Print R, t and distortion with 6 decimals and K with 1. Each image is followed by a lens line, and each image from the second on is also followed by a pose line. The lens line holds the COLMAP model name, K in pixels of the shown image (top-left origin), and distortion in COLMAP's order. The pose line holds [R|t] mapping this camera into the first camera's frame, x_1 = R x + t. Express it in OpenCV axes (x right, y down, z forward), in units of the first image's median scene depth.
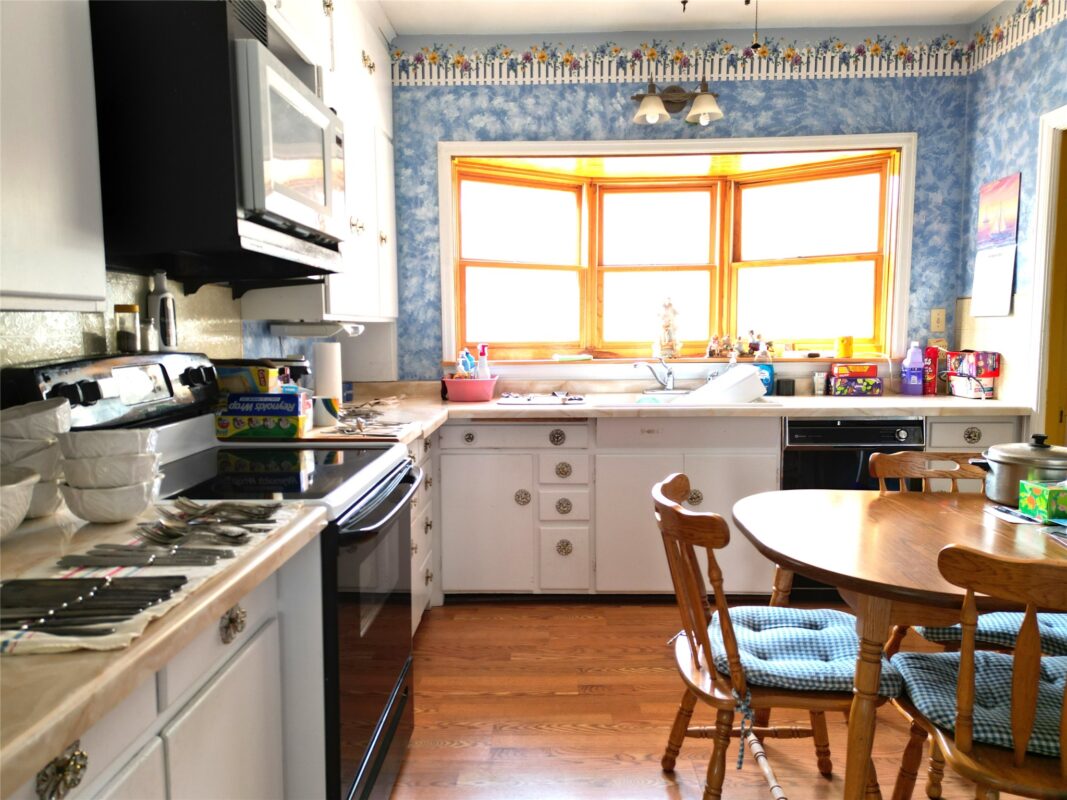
lens RADIAL K [[756.8, 0, 537.0], [0, 756.8, 402.9], [0, 0, 1]] dist [0.086188, -0.078154]
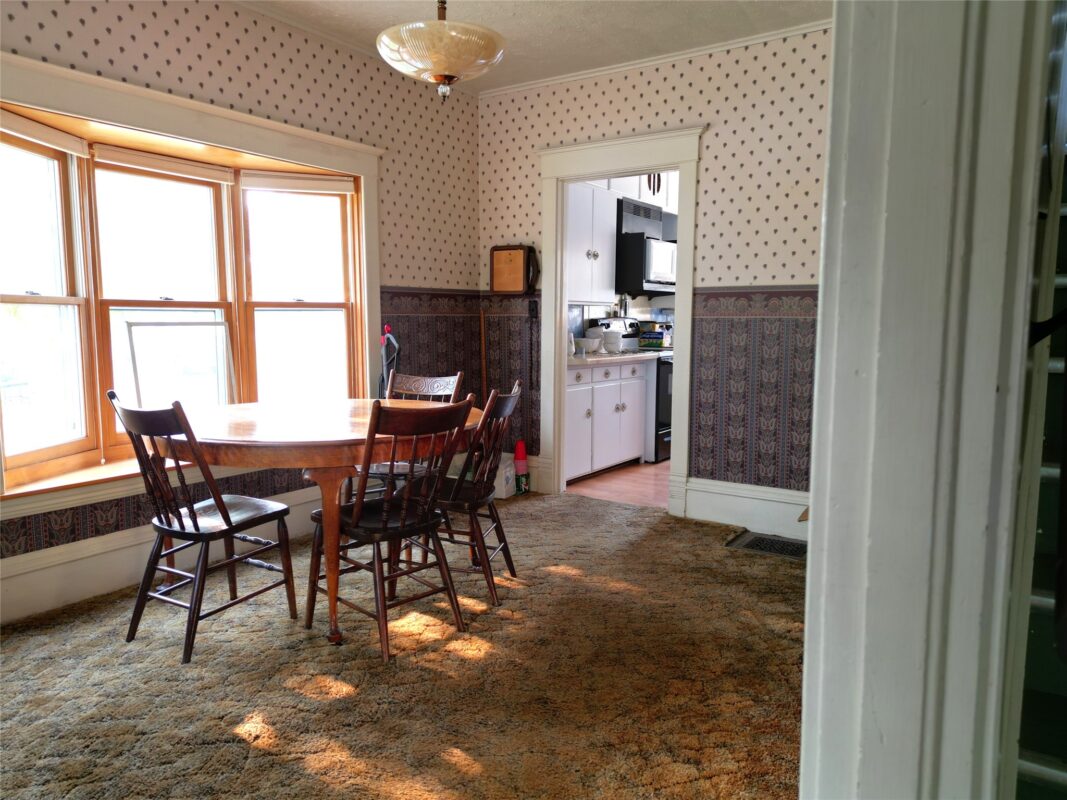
lens RADIAL K [[756.8, 0, 532.6], [0, 756.8, 400.0], [0, 0, 1]] dist [0.086188, -0.078154]
pose [[0.838585, 0.061695, -0.541265, 0.958429], [-0.058777, 0.998013, 0.022694, 0.233696], [0.541590, 0.012783, 0.840546, -1.931337]]
